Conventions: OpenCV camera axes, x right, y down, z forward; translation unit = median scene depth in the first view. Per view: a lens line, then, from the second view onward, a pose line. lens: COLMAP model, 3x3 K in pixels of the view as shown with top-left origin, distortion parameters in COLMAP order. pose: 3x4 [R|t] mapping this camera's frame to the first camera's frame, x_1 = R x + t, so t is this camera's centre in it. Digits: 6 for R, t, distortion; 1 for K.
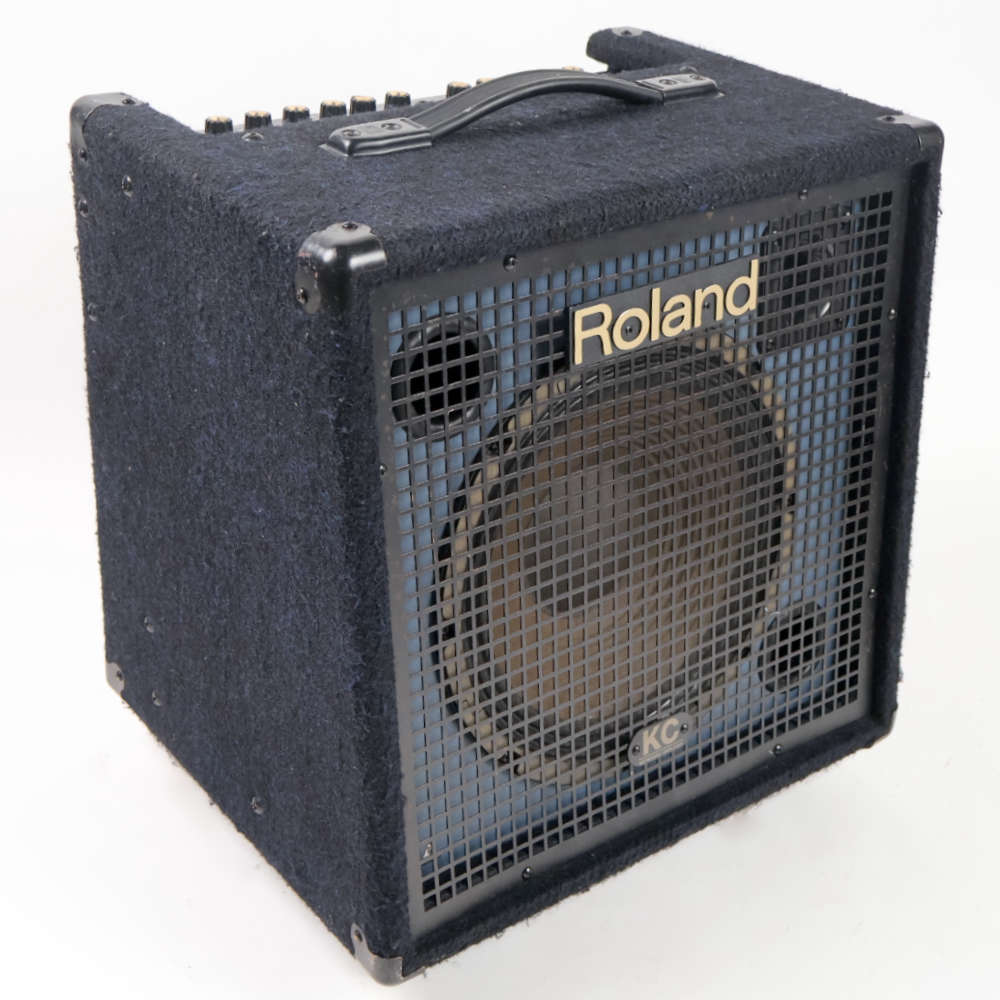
lens RADIAL K [[1712.7, 0, 500.0], [0, 1712.7, 500.0], [0, 0, 1]] dist [0.019003, 0.069082]
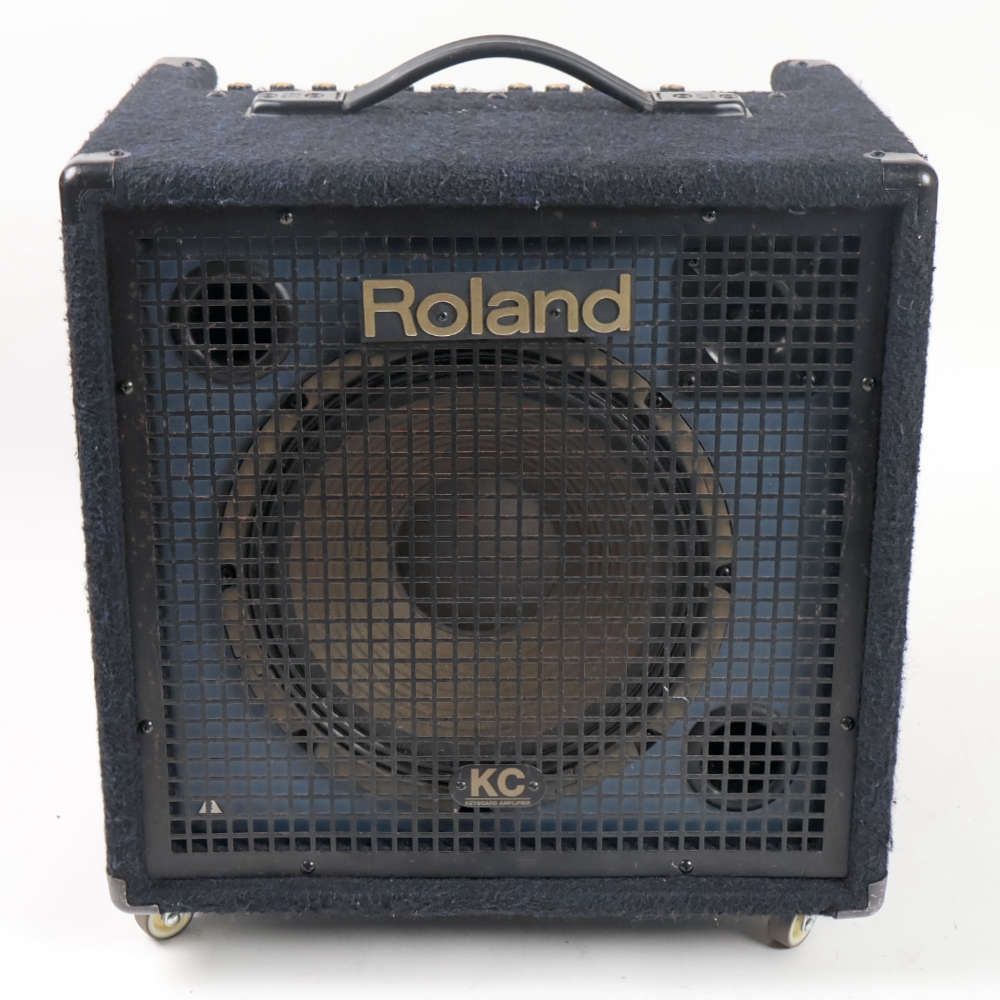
lens RADIAL K [[1712.7, 0, 500.0], [0, 1712.7, 500.0], [0, 0, 1]] dist [0.019003, 0.069082]
pose [[0.791337, 0.197287, -0.578674, 0.643995], [-0.255050, 0.966737, -0.019192, 0.009345], [0.555639, 0.162779, 0.815333, 0.246358]]
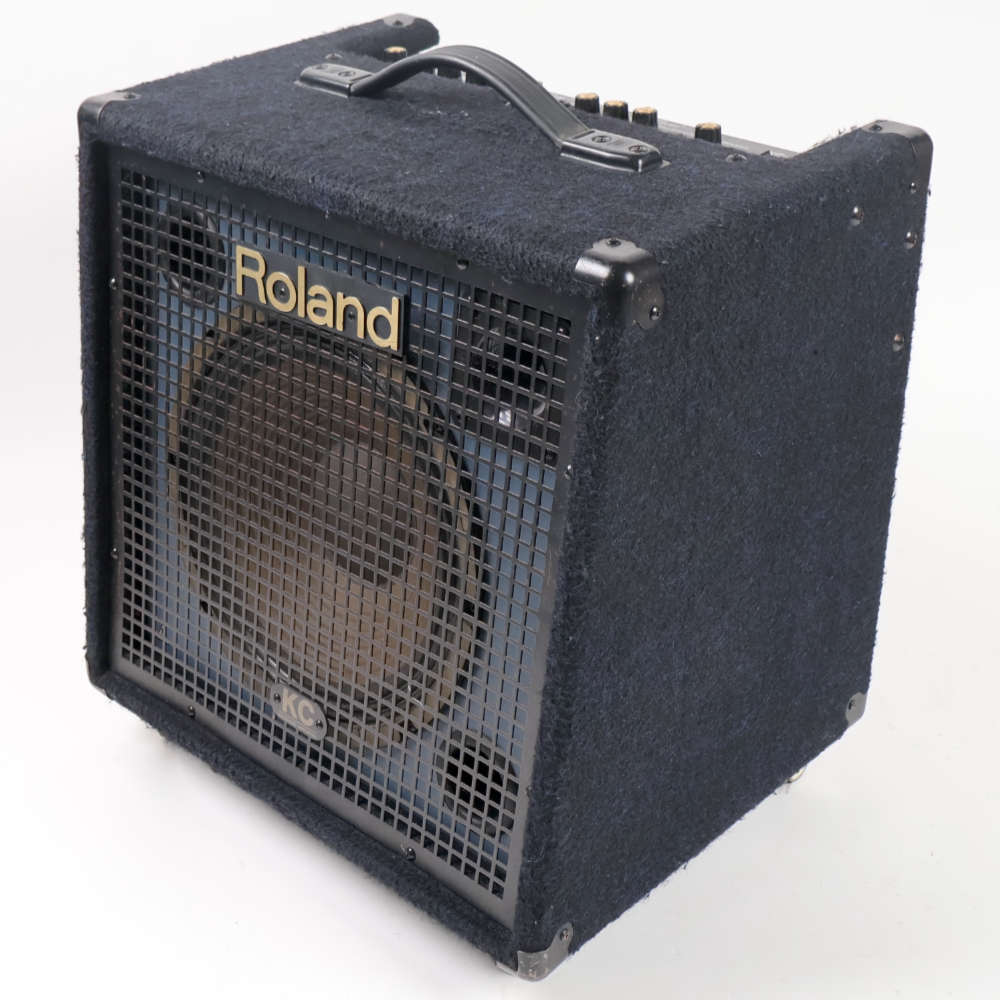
lens RADIAL K [[1712.7, 0, 500.0], [0, 1712.7, 500.0], [0, 0, 1]] dist [0.019003, 0.069082]
pose [[0.148549, 0.424433, -0.893191, 1.057906], [-0.459614, 0.829364, 0.317663, -0.376871], [0.875607, 0.363335, 0.318277, 0.790588]]
